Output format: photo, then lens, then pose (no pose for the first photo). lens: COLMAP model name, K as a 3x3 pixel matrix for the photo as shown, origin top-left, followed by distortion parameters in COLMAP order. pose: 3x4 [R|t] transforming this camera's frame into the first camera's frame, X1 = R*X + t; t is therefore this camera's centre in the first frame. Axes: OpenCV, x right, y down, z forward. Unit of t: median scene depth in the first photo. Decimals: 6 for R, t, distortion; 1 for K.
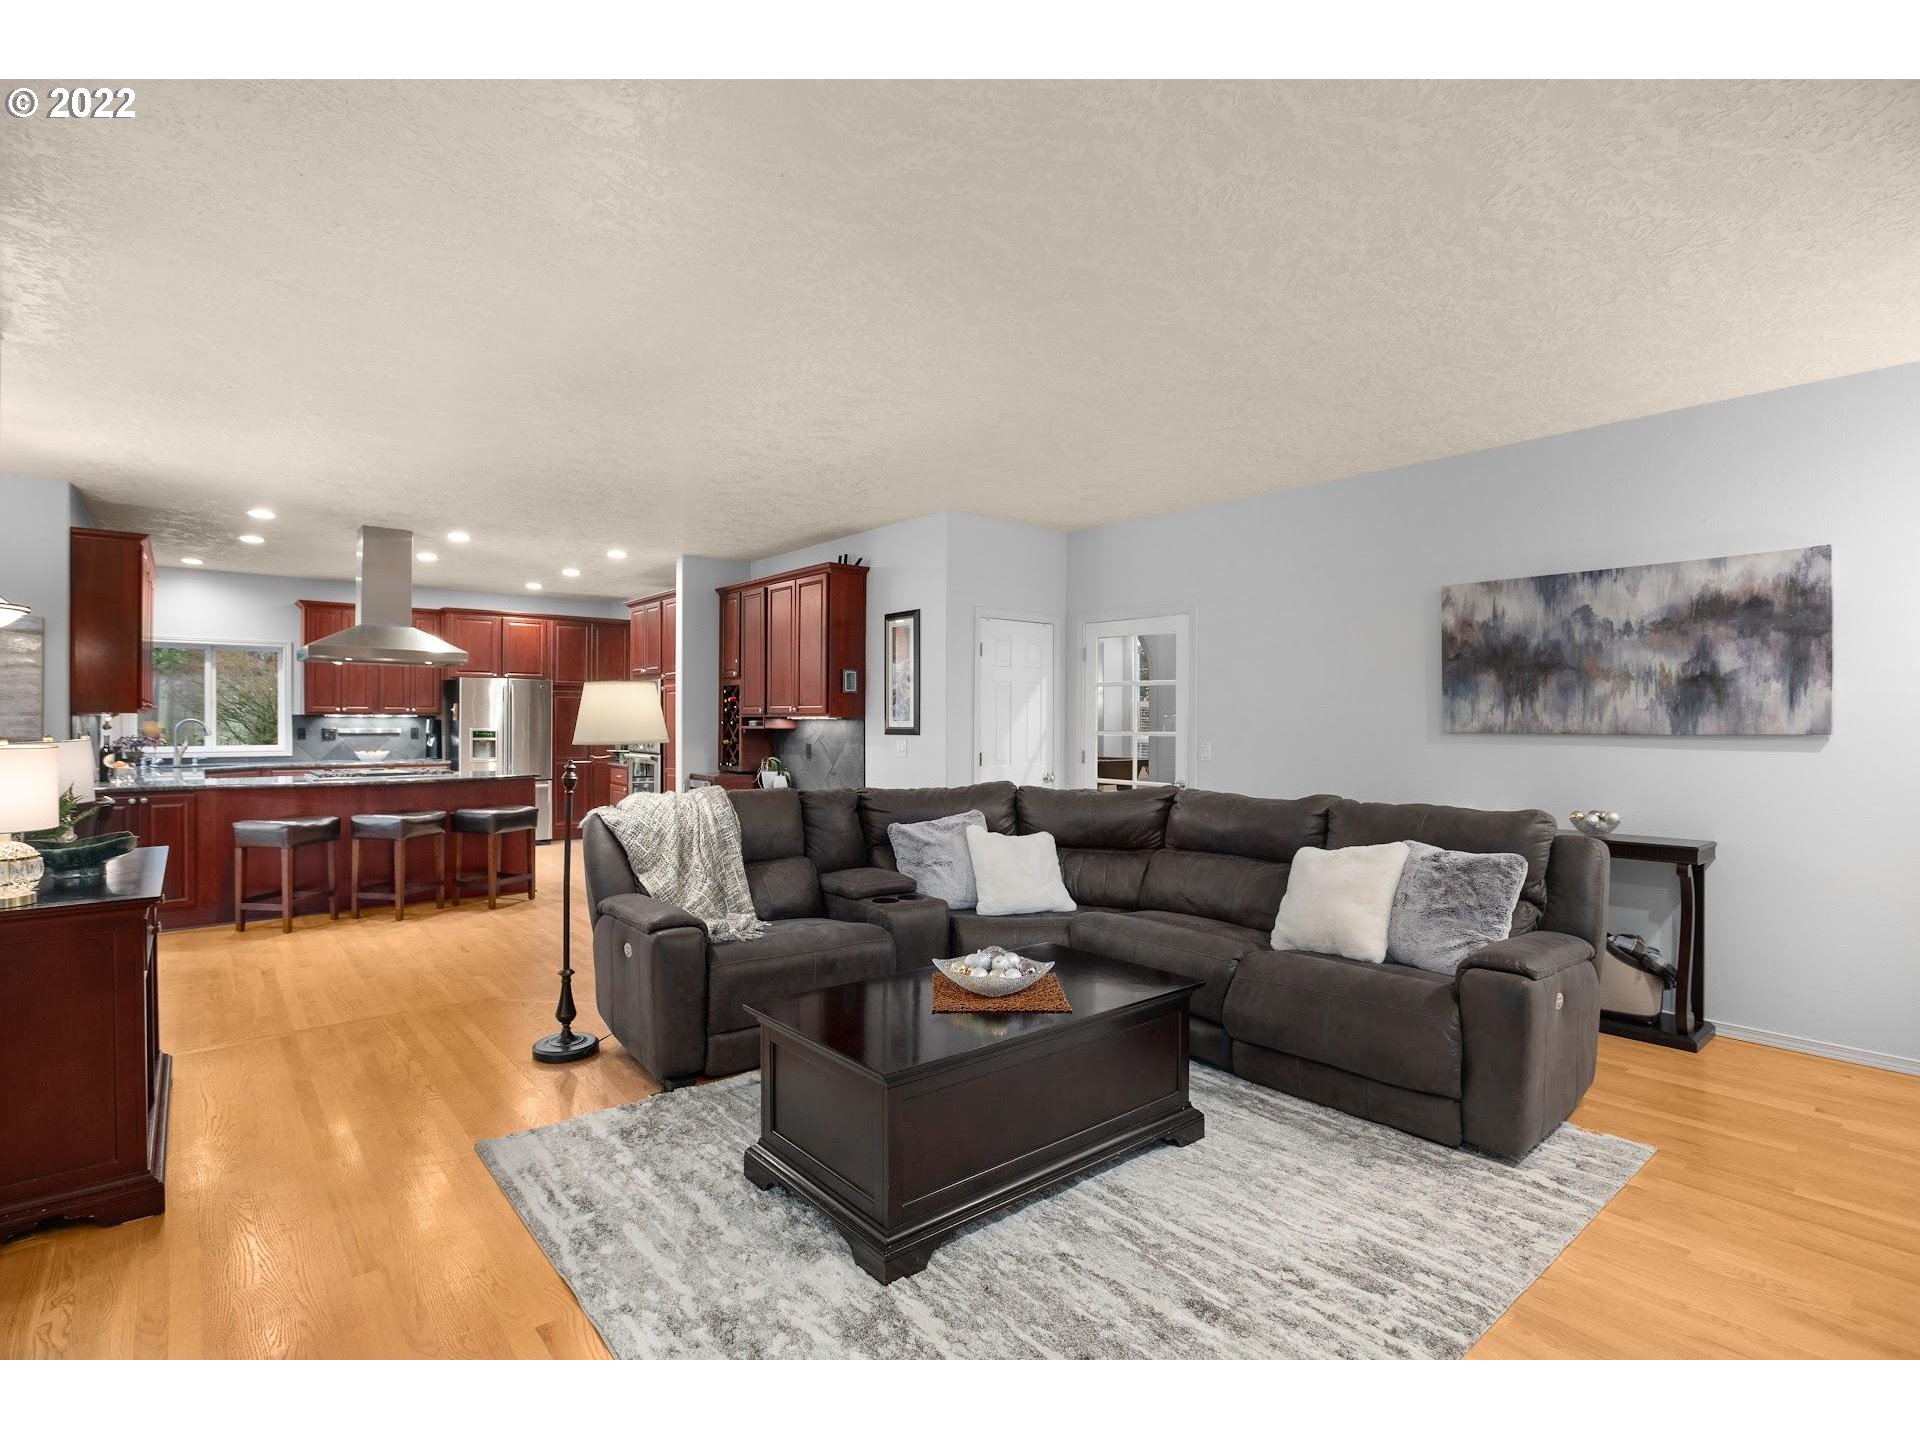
lens RADIAL K [[944.1, 0, 992.0], [0, 944.1, 718.2], [0, 0, 1]] dist [-0.027971, 0.007603]
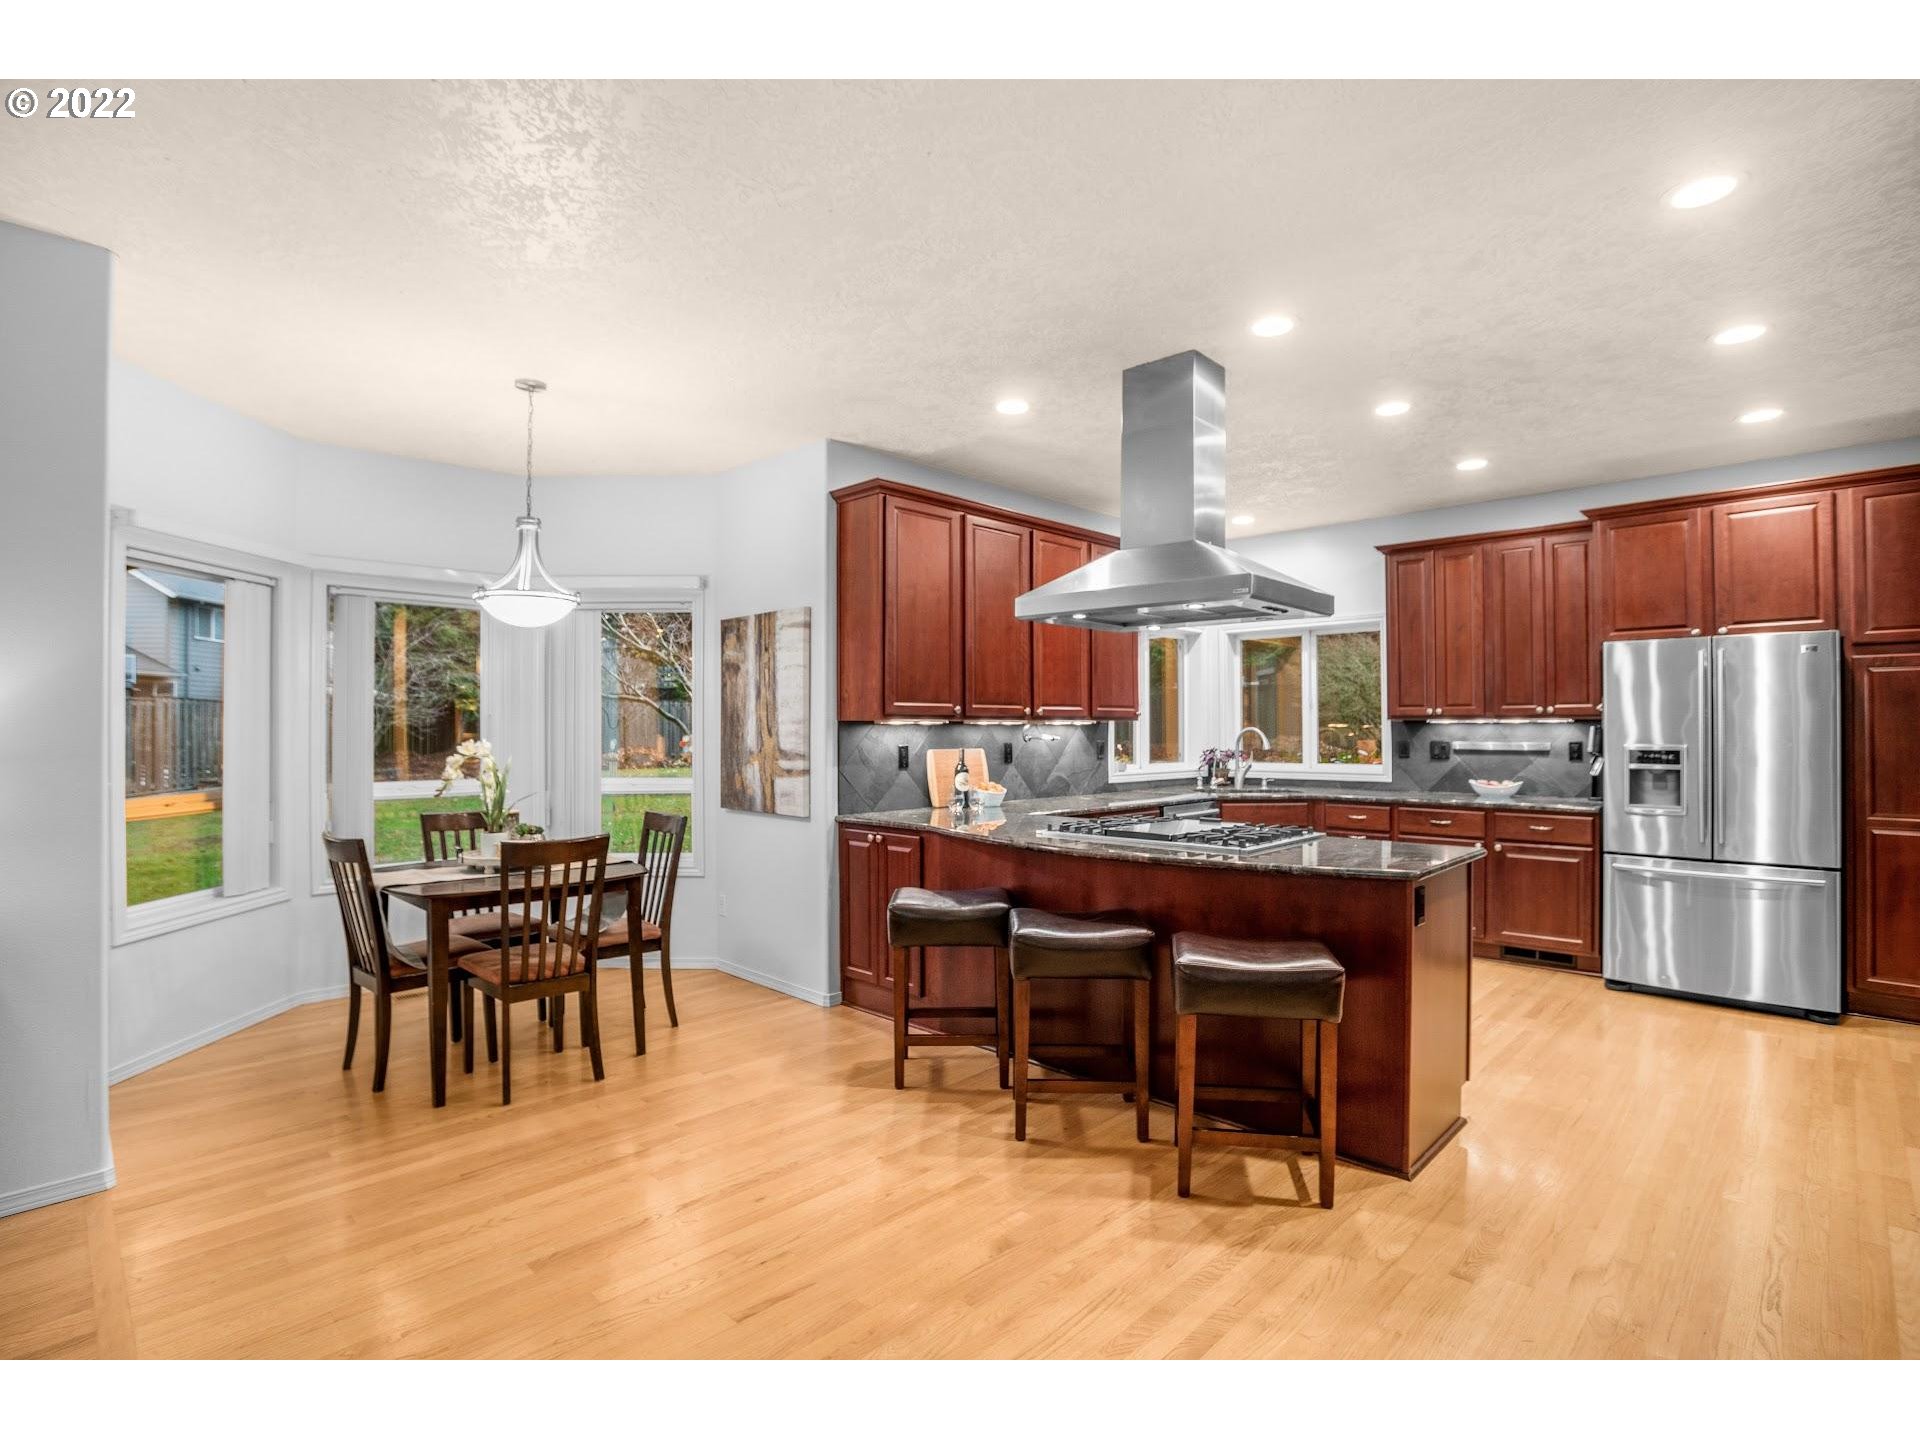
lens RADIAL K [[944.1, 0, 964.7], [0, 944.1, 720.5], [0, 0, 1]] dist [-0.027971, 0.007603]
pose [[0.089921, -0.012318, -0.995873, -0.129651], [0.004741, 0.999917, -0.011940, 0.003389], [0.995938, -0.003647, 0.089972, 0.808998]]
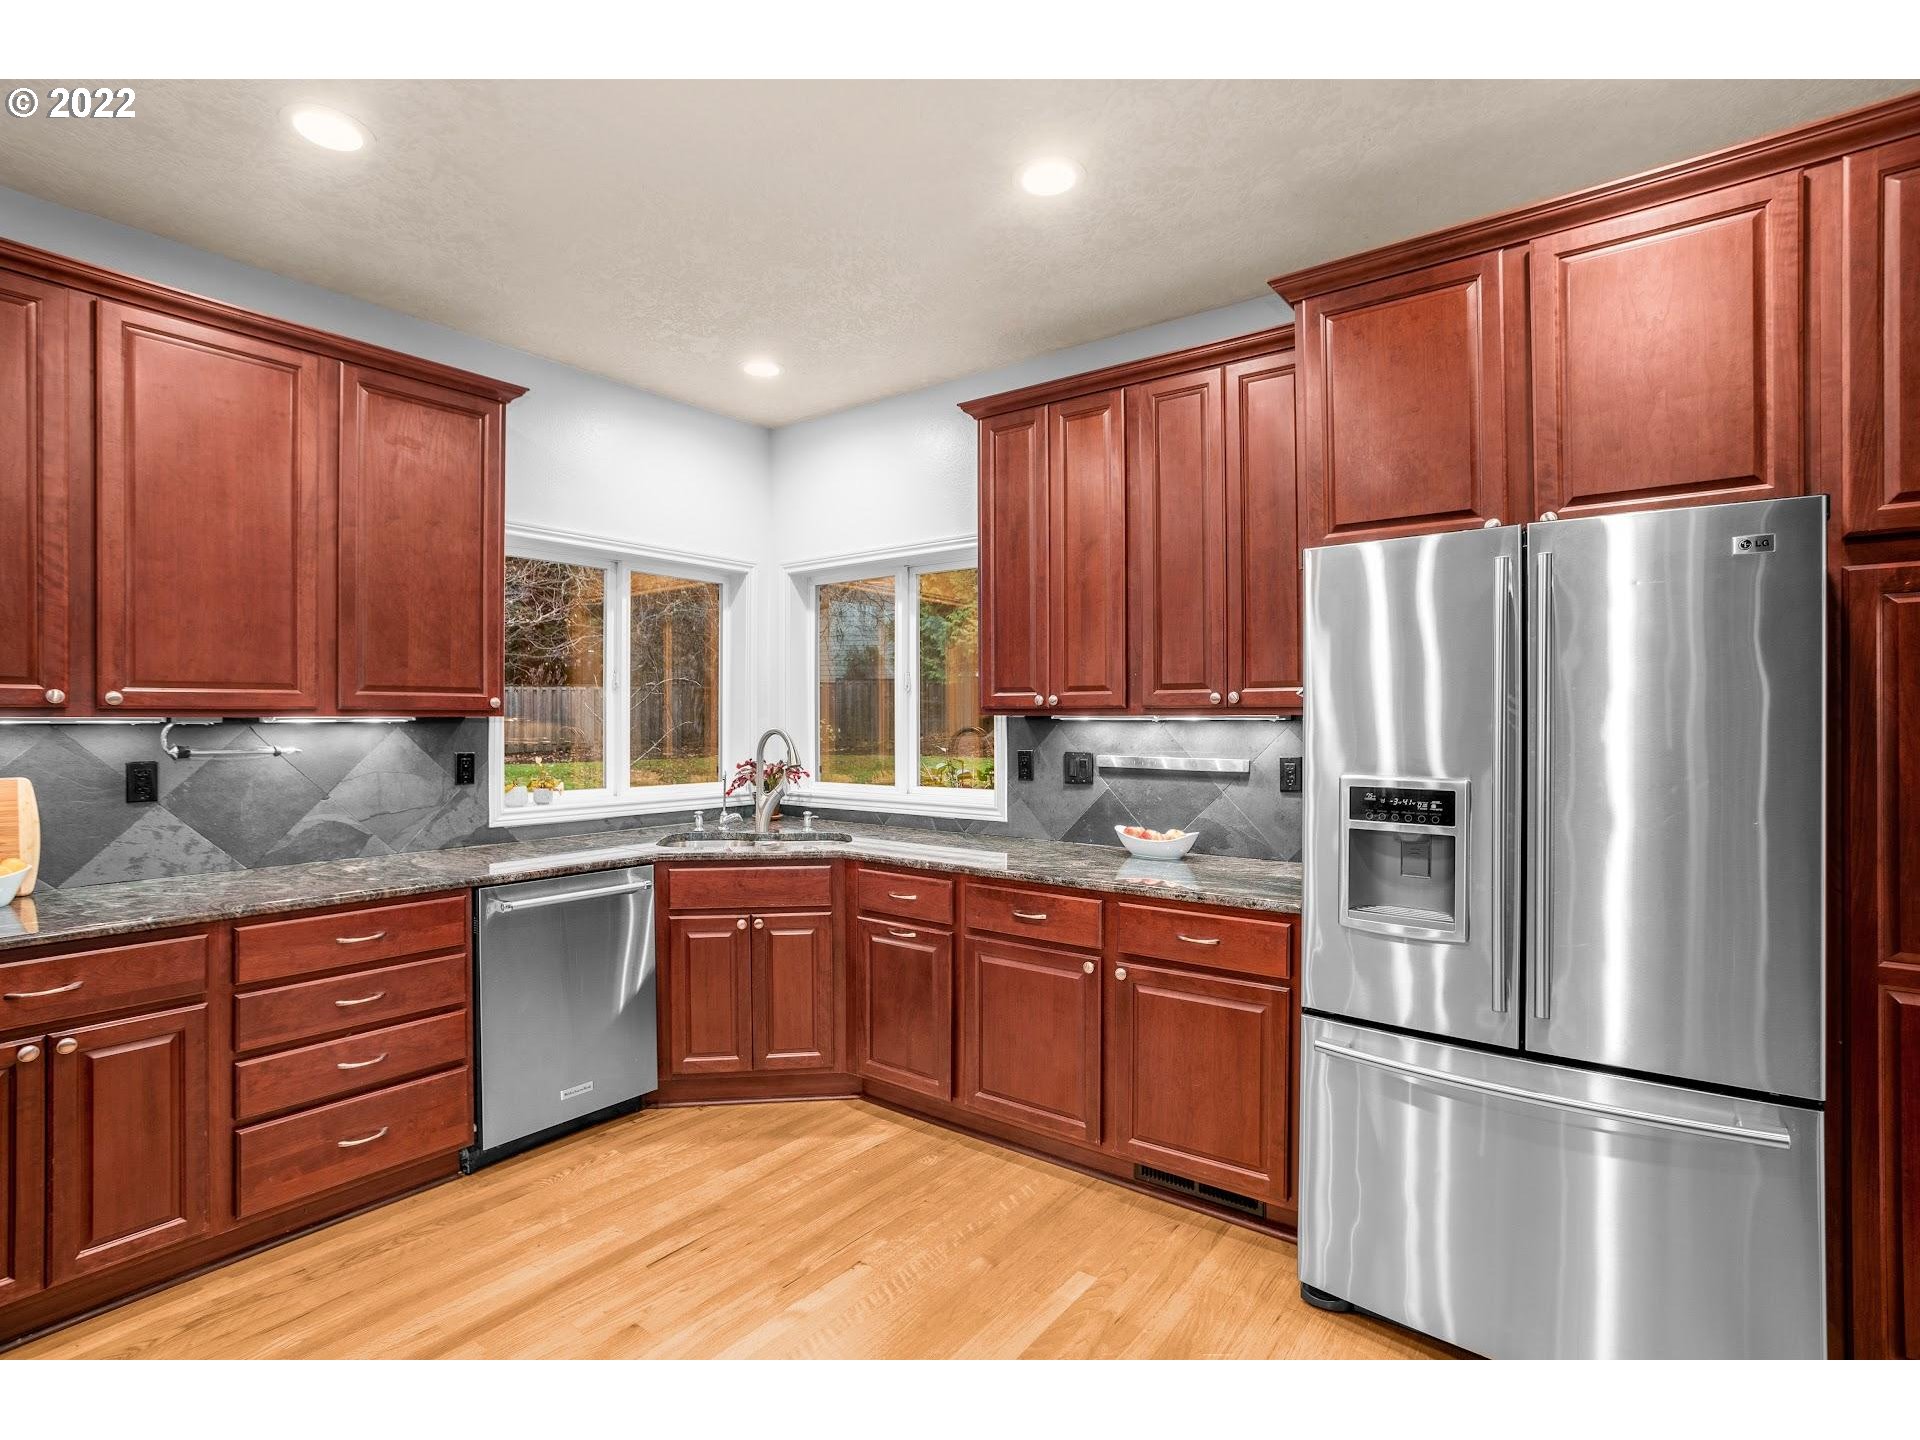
lens RADIAL K [[944.1, 0, 917.9], [0, 944.1, 715.0], [0, 0, 1]] dist [-0.027971, 0.007603]
pose [[0.177262, -0.007095, -0.984138, -0.472003], [0.002039, 0.999975, -0.006842, -0.002231], [0.984162, -0.000794, 0.177272, 1.144752]]
